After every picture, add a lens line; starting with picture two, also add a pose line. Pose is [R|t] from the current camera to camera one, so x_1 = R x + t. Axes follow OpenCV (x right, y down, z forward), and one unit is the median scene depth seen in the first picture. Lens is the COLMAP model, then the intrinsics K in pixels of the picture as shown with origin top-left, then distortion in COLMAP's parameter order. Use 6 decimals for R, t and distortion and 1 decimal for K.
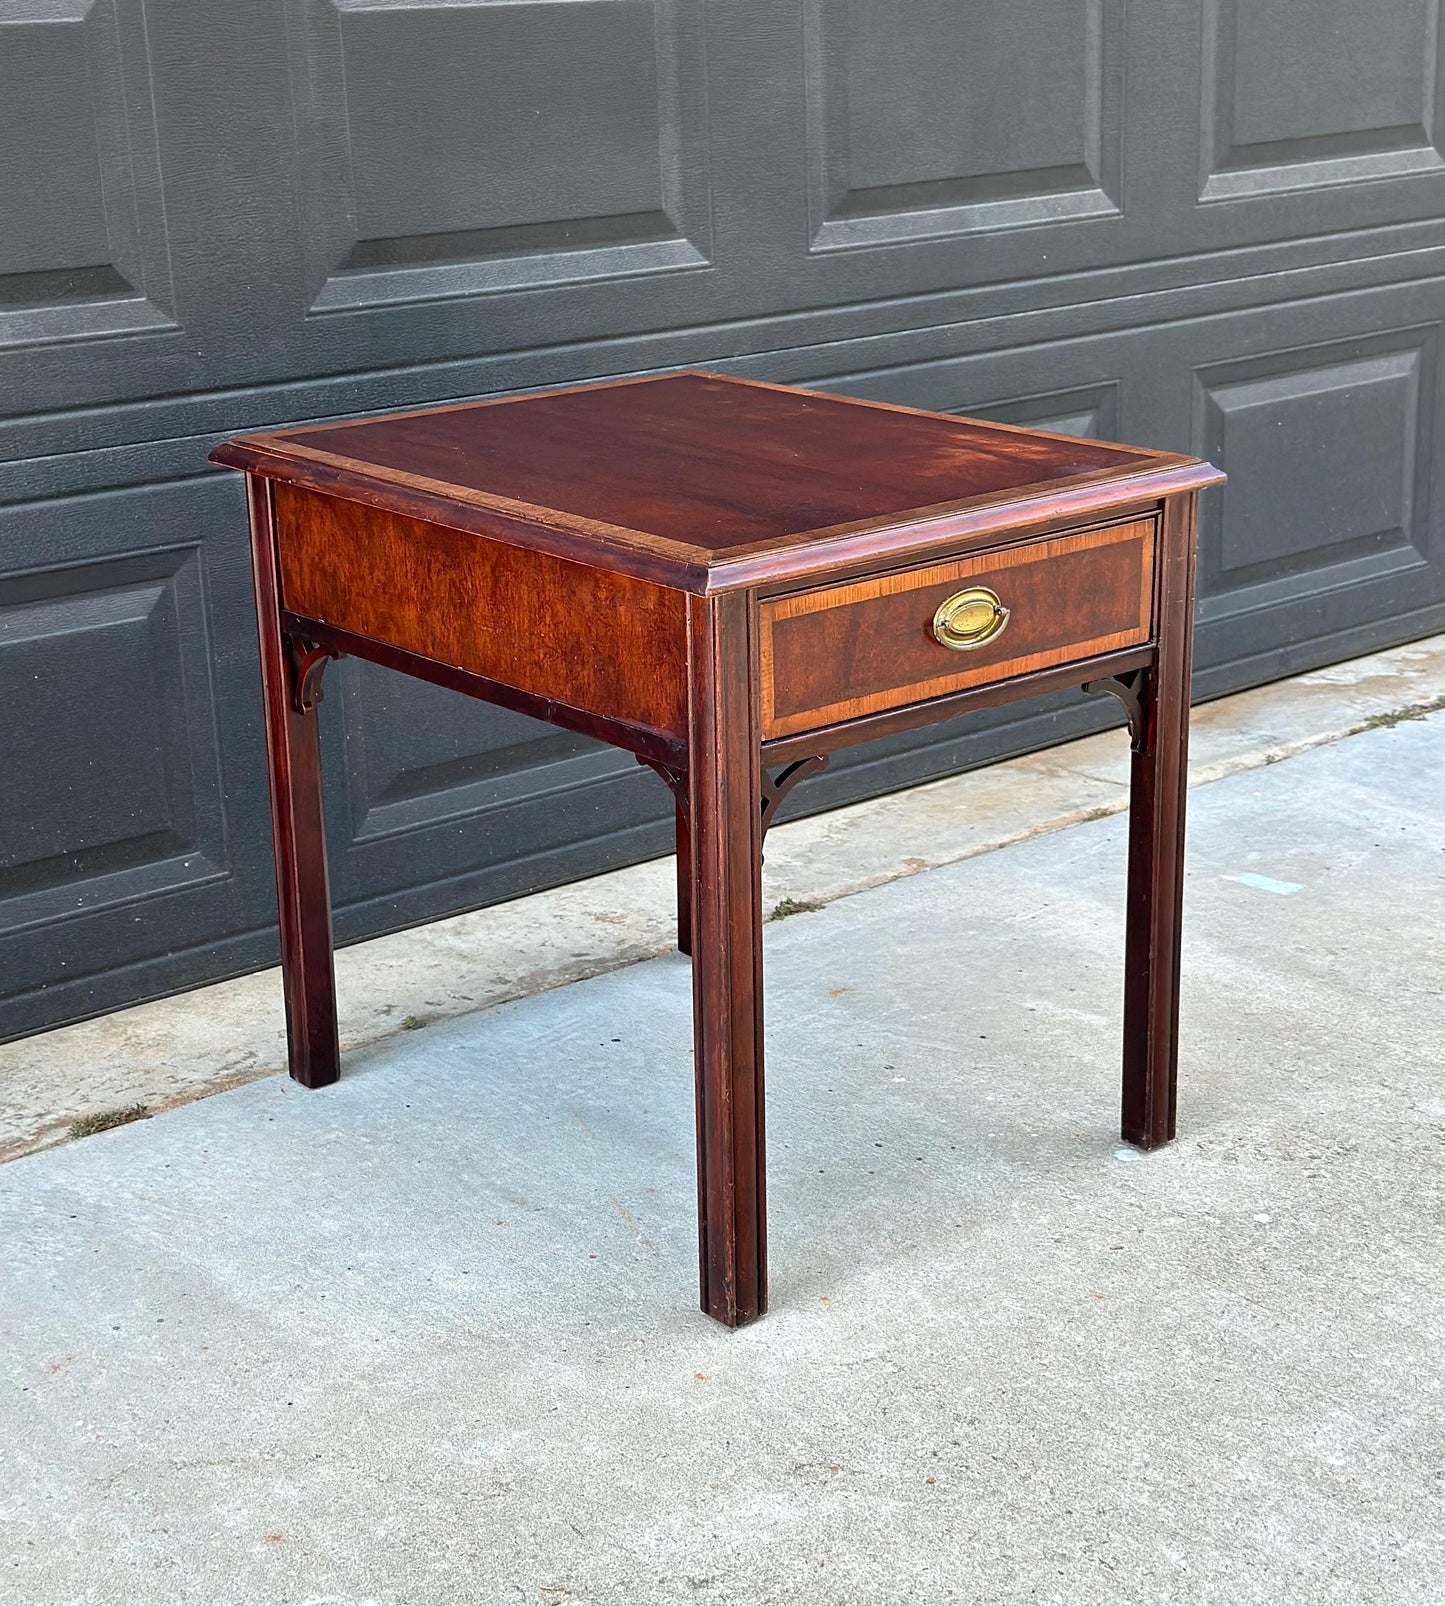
lens RADIAL K [[2744.3, 0, 728.5], [0, 2744.3, 780.6], [0, 0, 1]] dist [0.177143, -0.177331]
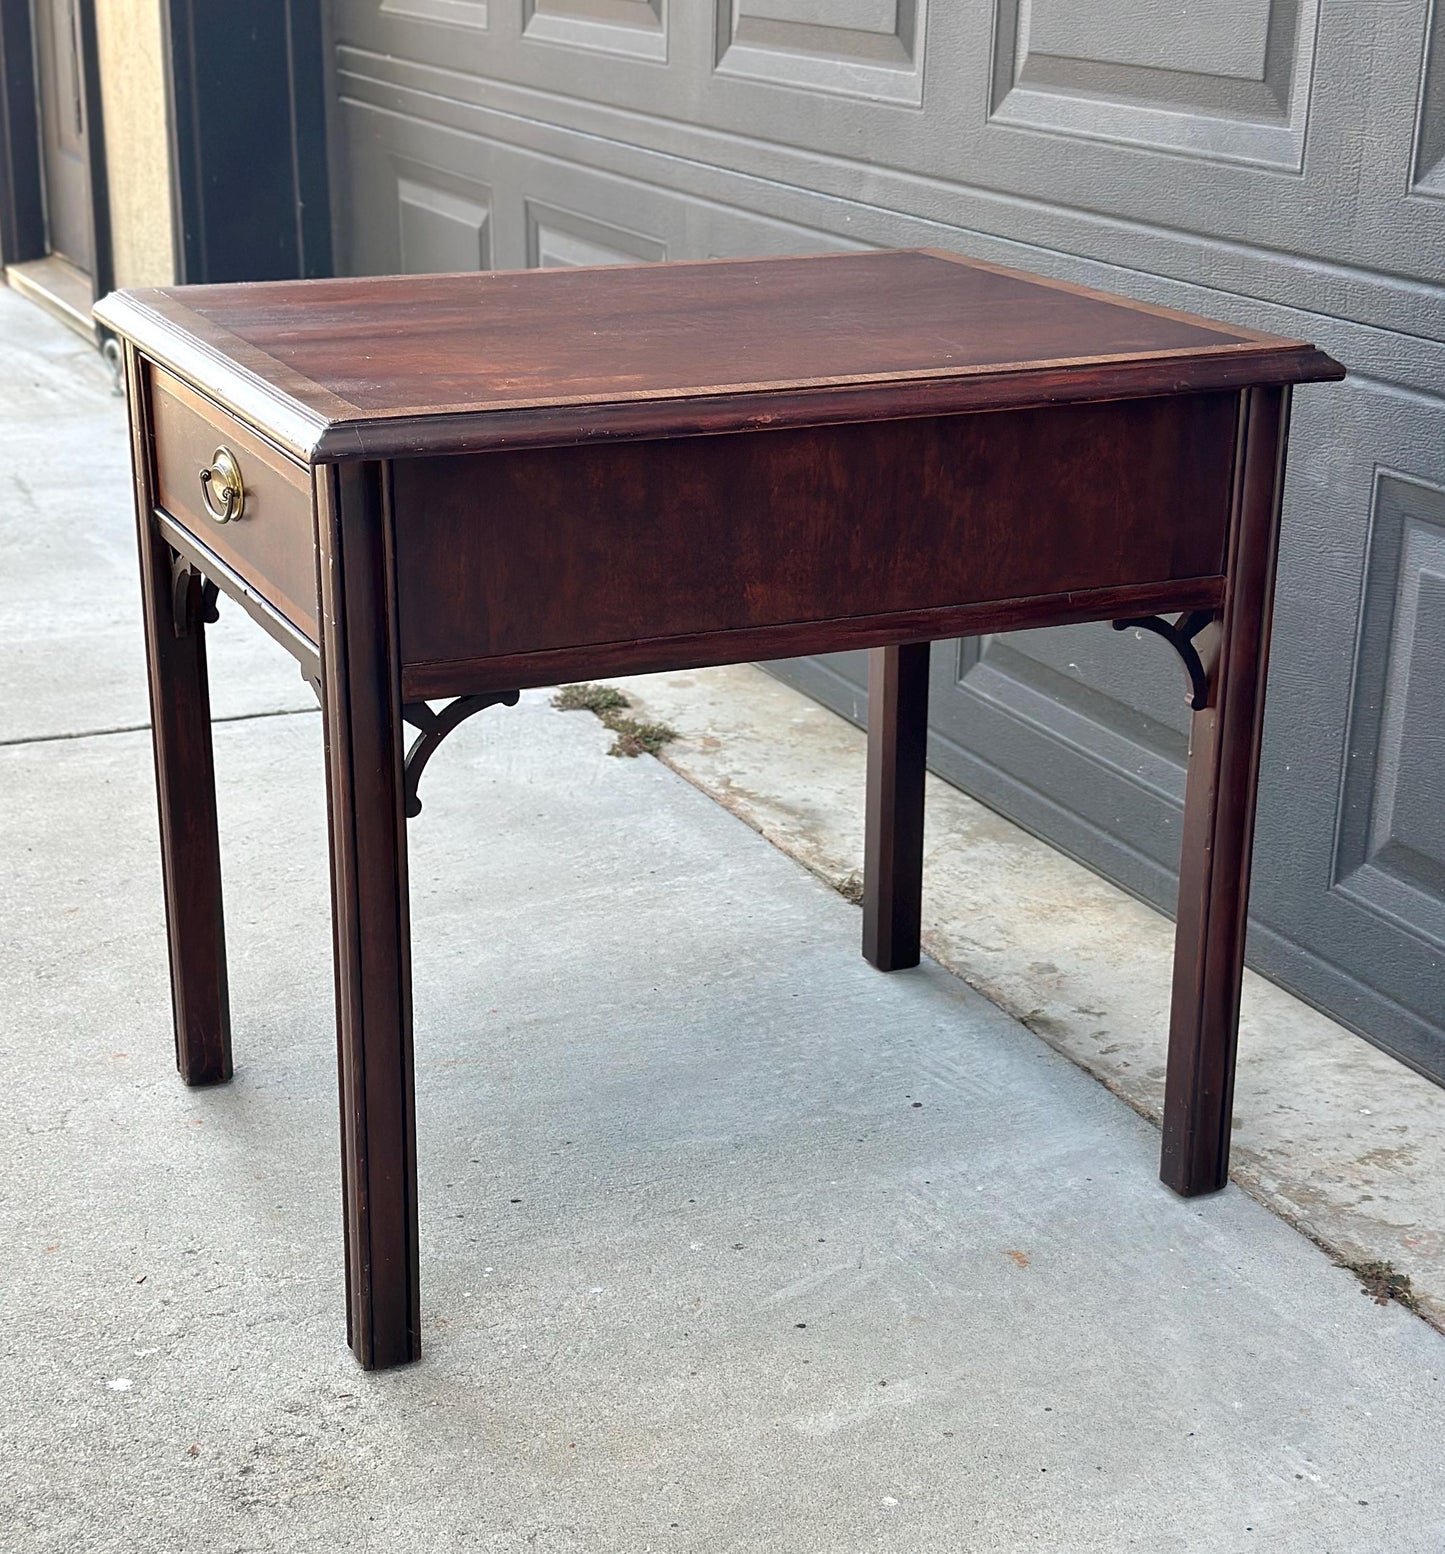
lens RADIAL K [[2752.5, 0, 720.6], [0, 2752.5, 897.1], [0, 0, 1]] dist [0.206832, -0.484576]
pose [[-0.280194, 0.351291, -0.893357, 0.685672], [-0.291987, 0.855350, 0.427925, -0.290308], [0.914459, 0.380750, -0.137092, 1.056910]]
